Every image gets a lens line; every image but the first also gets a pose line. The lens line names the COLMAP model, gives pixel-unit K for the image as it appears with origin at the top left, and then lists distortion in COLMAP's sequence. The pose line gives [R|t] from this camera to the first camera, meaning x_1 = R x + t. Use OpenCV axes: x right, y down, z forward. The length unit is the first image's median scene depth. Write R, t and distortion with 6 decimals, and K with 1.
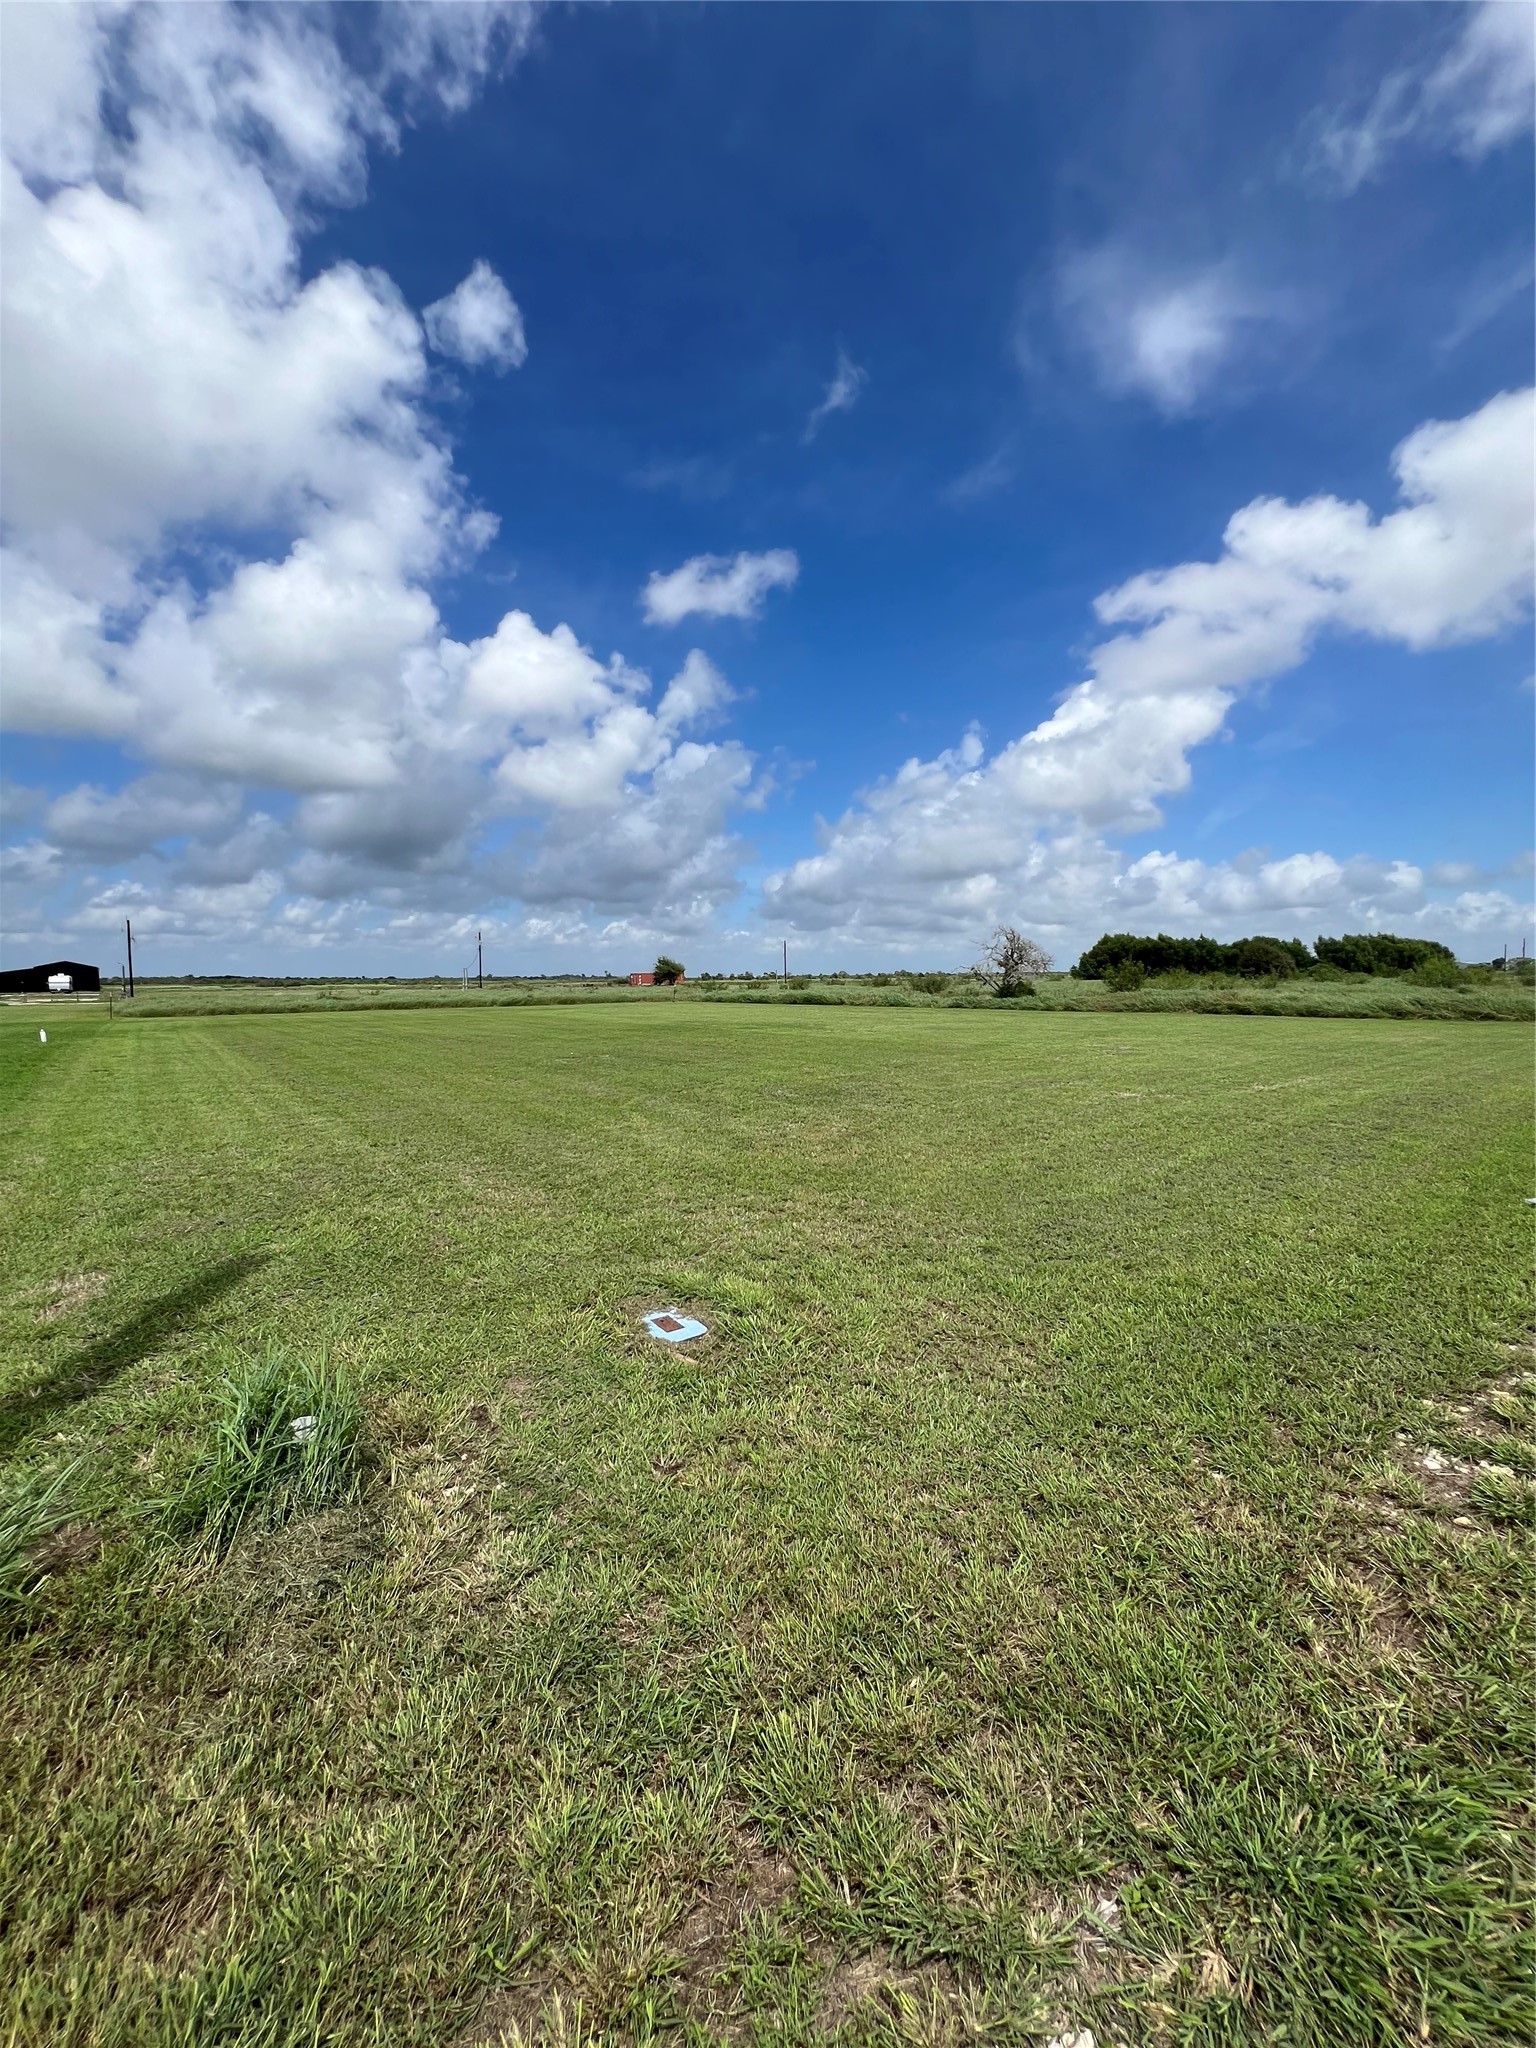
lens RADIAL K [[810.4, 0, 768.0], [0, 810.4, 1024.0], [0, 0, 1]] dist [-0.008374, -0.000193]
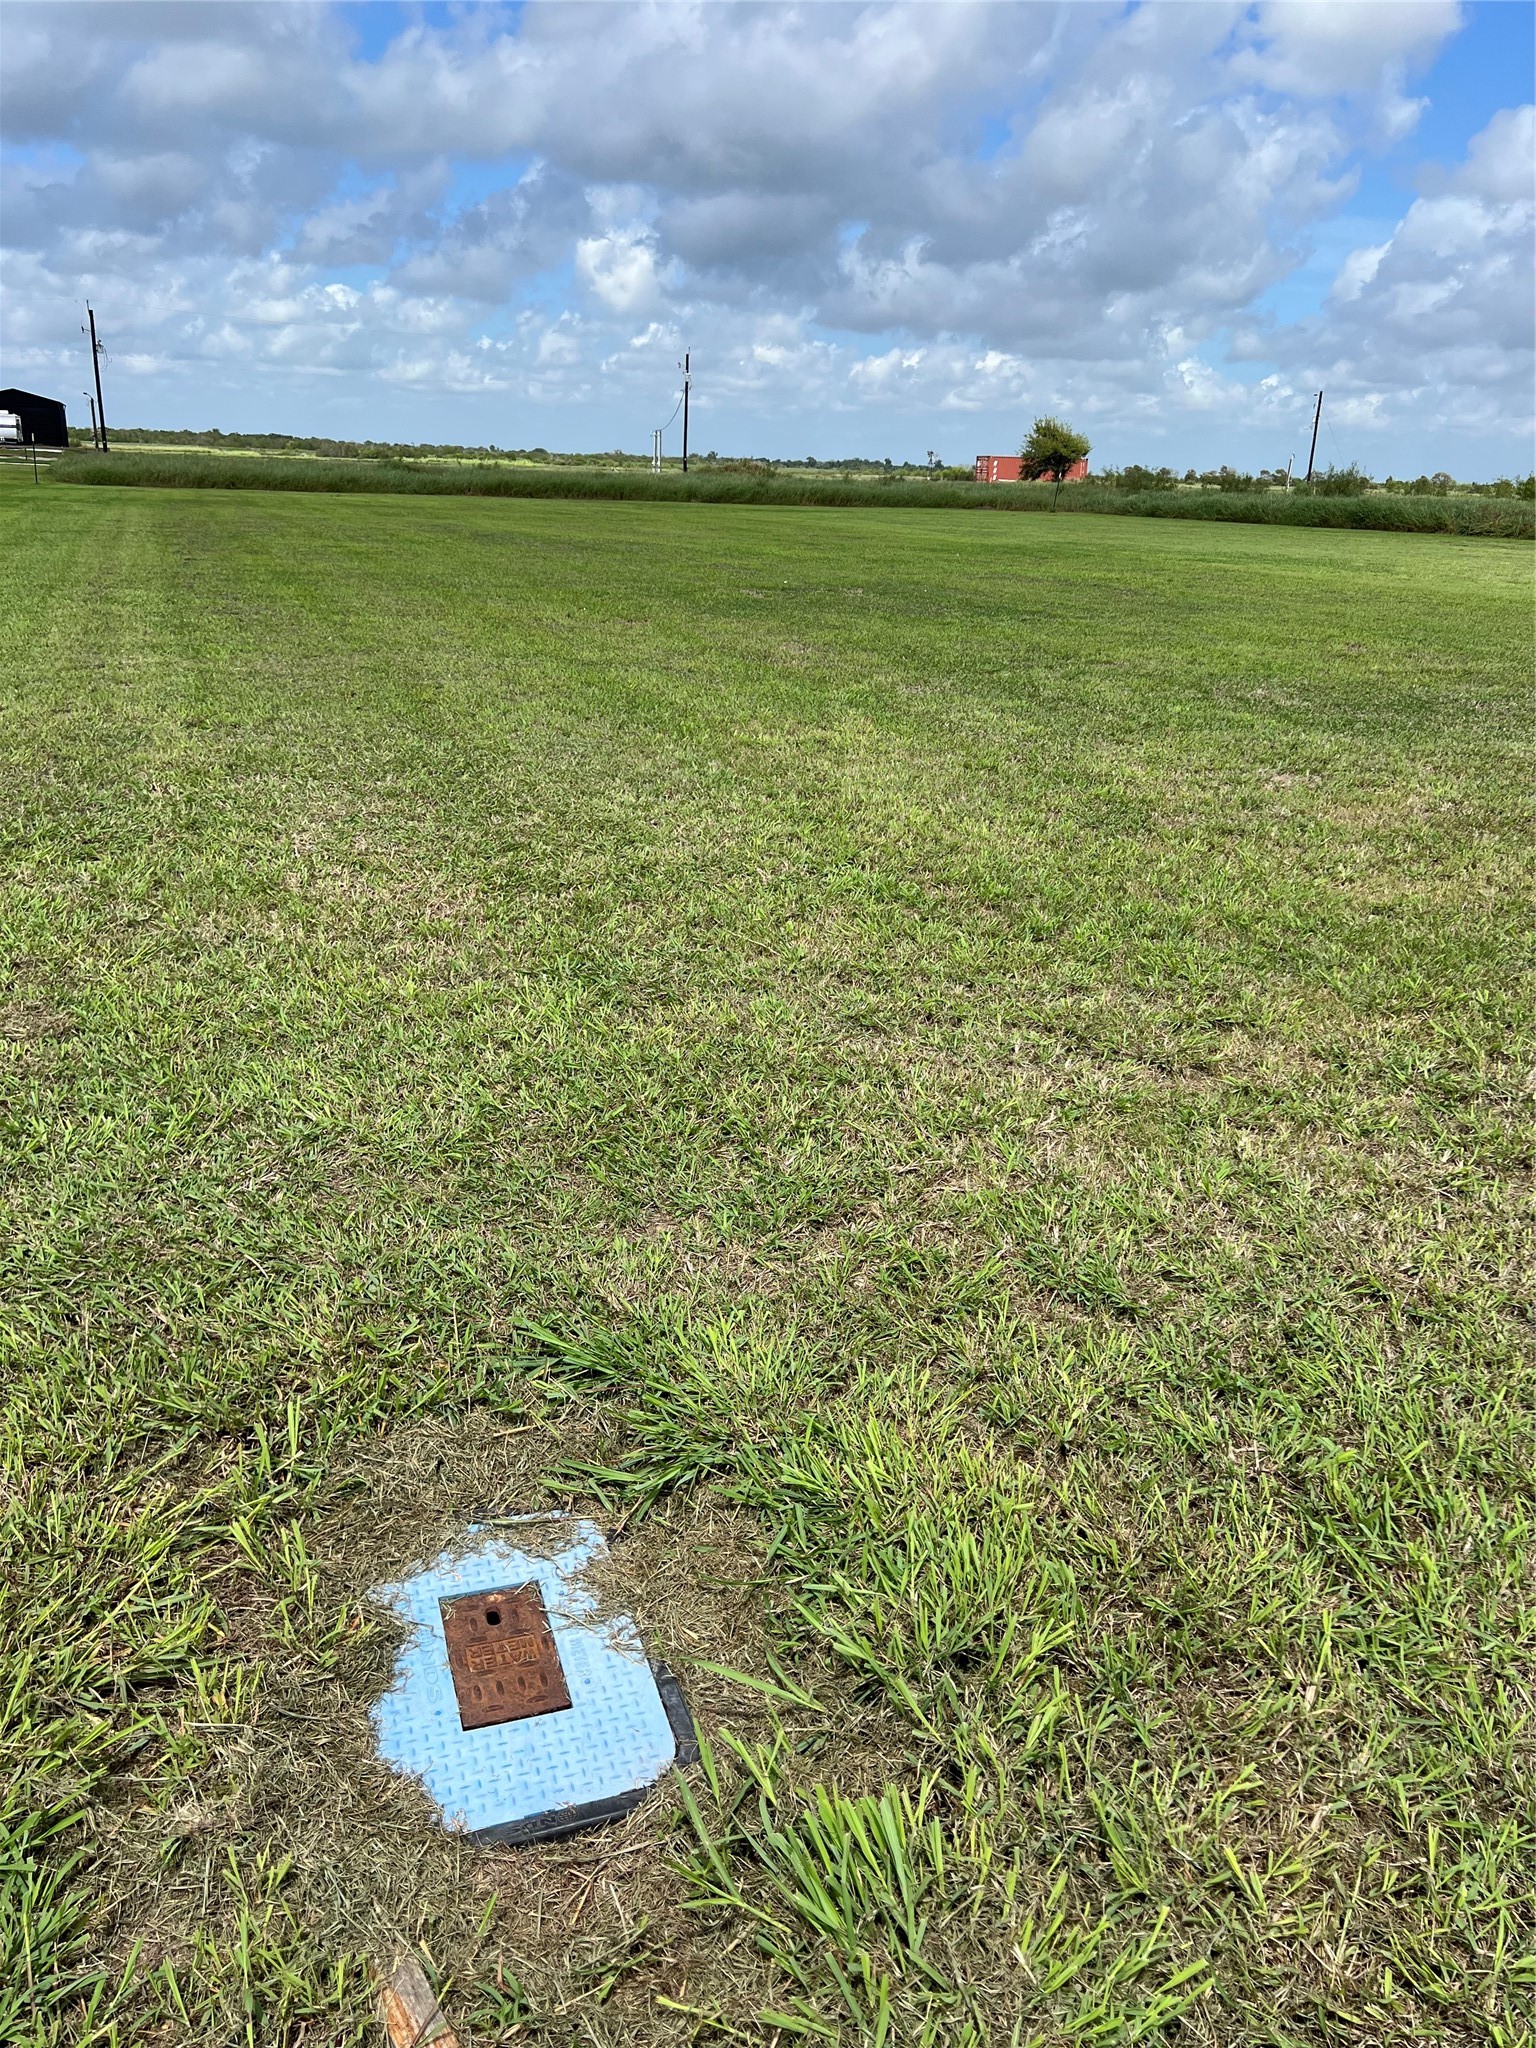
lens RADIAL K [[1544.7, 0, 768.0], [0, 1544.7, 1024.0], [0, 0, 1]] dist [0.040616, -0.002730]
pose [[0.955884, 0.137934, -0.259345, 0.006397], [-0.059557, 0.955563, 0.288709, 0.047244], [0.287643, -0.260527, 0.921622, 0.304110]]
